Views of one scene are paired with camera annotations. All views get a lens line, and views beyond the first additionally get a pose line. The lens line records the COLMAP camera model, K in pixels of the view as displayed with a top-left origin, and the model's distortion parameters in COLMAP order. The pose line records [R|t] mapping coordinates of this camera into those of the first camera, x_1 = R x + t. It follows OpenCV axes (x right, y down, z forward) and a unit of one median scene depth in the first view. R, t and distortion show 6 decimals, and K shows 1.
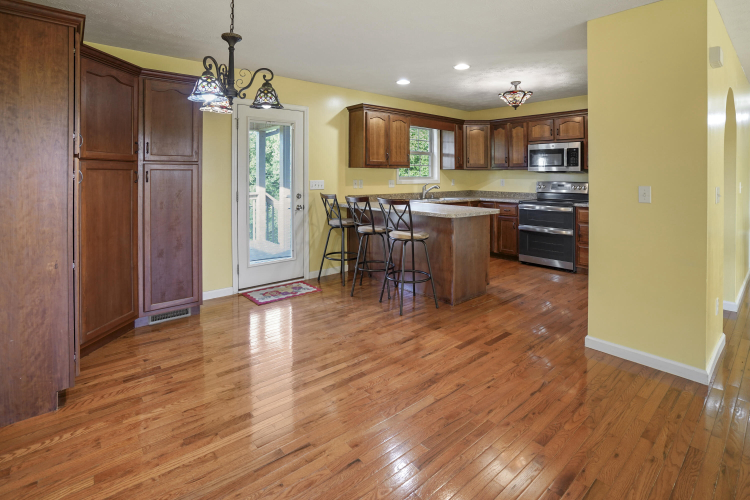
lens RADIAL K [[373.7, 0, 379.2], [0, 373.7, 168.1], [0, 0, 1]] dist [-0.037496, 0.010912]
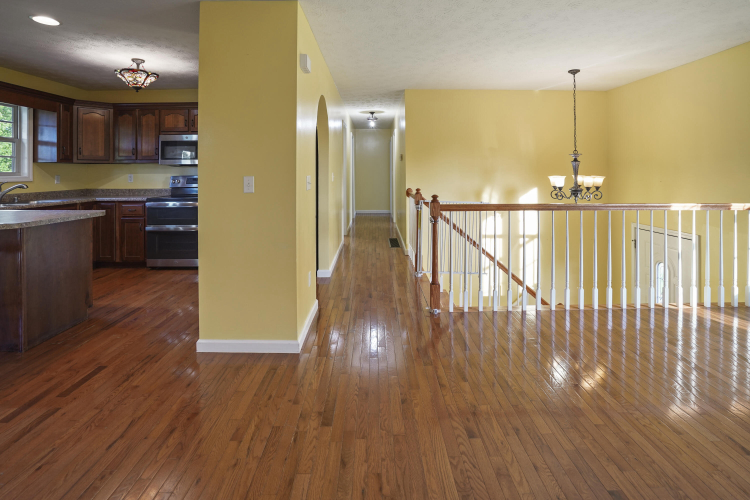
lens RADIAL K [[373.7, 0, 372.1], [0, 373.7, 166.3], [0, 0, 1]] dist [-0.037496, 0.010912]
pose [[0.664862, 0.001774, 0.746964, 0.115272], [-0.006648, 0.999972, 0.003542, 0.008223], [-0.746937, -0.007321, 0.664855, 0.042094]]
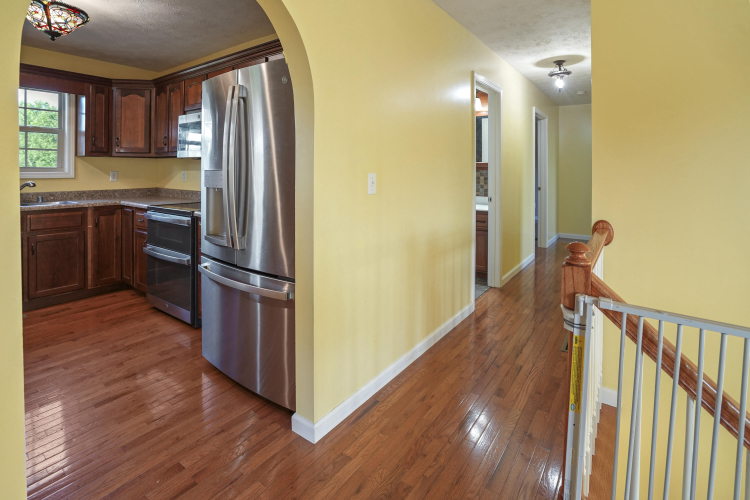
lens RADIAL K [[373.7, 0, 372.6], [0, 373.7, 172.0], [0, 0, 1]] dist [-0.037496, 0.010912]
pose [[0.973463, 0.001937, 0.228834, 0.839136], [-0.008137, 0.999625, 0.026151, 0.017371], [-0.228698, -0.027319, 0.973114, 0.455914]]
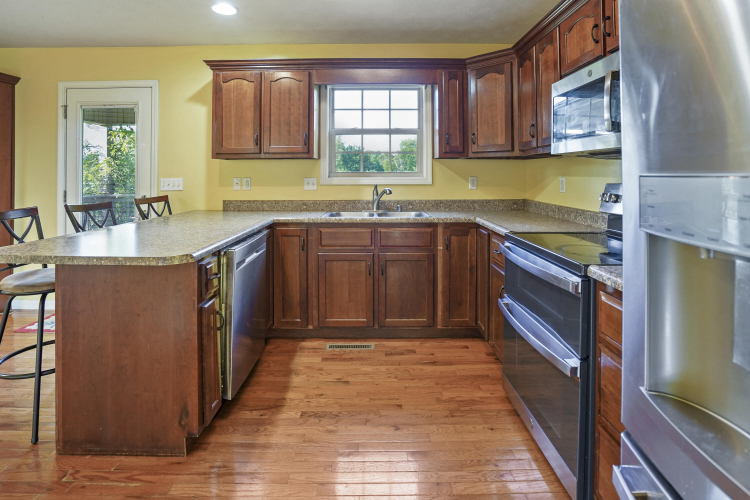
lens RADIAL K [[373.7, 0, 363.8], [0, 373.7, 163.8], [0, 0, 1]] dist [-0.037496, 0.010912]
pose [[0.746073, -0.020290, -0.665555, 0.735875], [0.017510, 0.999788, -0.010852, 0.024651], [0.665634, -0.003558, 0.746270, 0.865578]]
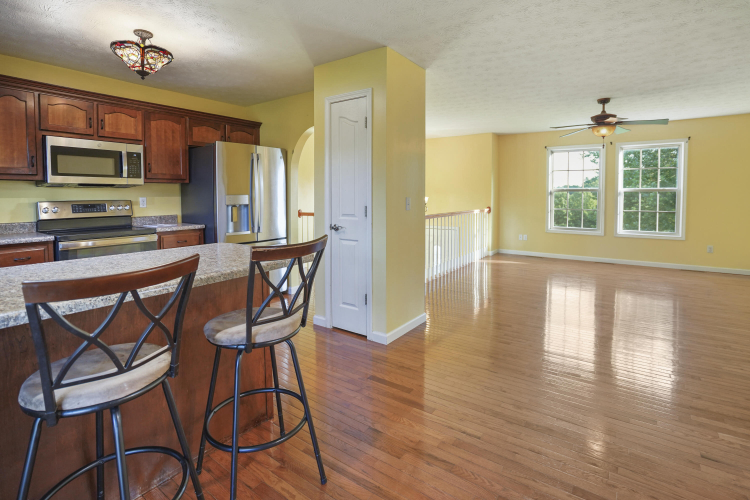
lens RADIAL K [[373.7, 0, 376.4], [0, 373.7, 212.5], [0, 0, 1]] dist [-0.037496, 0.010912]
pose [[-0.231784, -0.053782, 0.971280, -0.361695], [-0.015429, 0.998548, 0.051610, 0.023302], [-0.972645, -0.003024, -0.232277, 0.932071]]
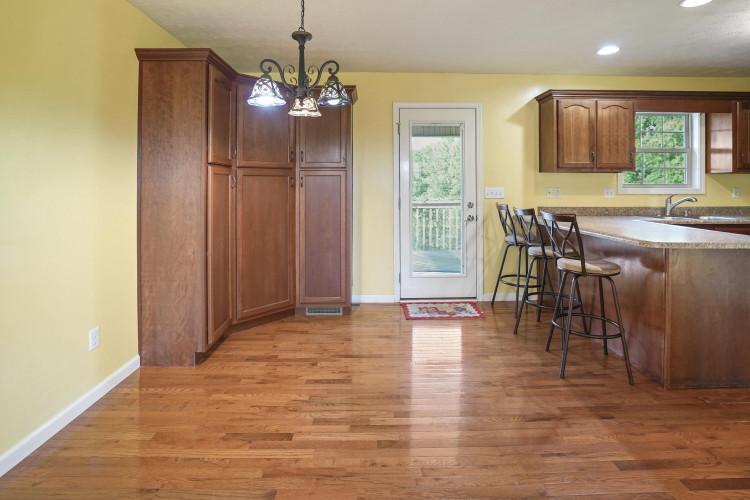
lens RADIAL K [[373.7, 0, 371.3], [0, 373.7, 181.0], [0, 0, 1]] dist [-0.037496, 0.010912]
pose [[0.769427, -0.005056, -0.638714, 0.197044], [0.011719, 0.999912, 0.006202, 0.011276], [0.638627, -0.012257, 0.769419, 0.206729]]
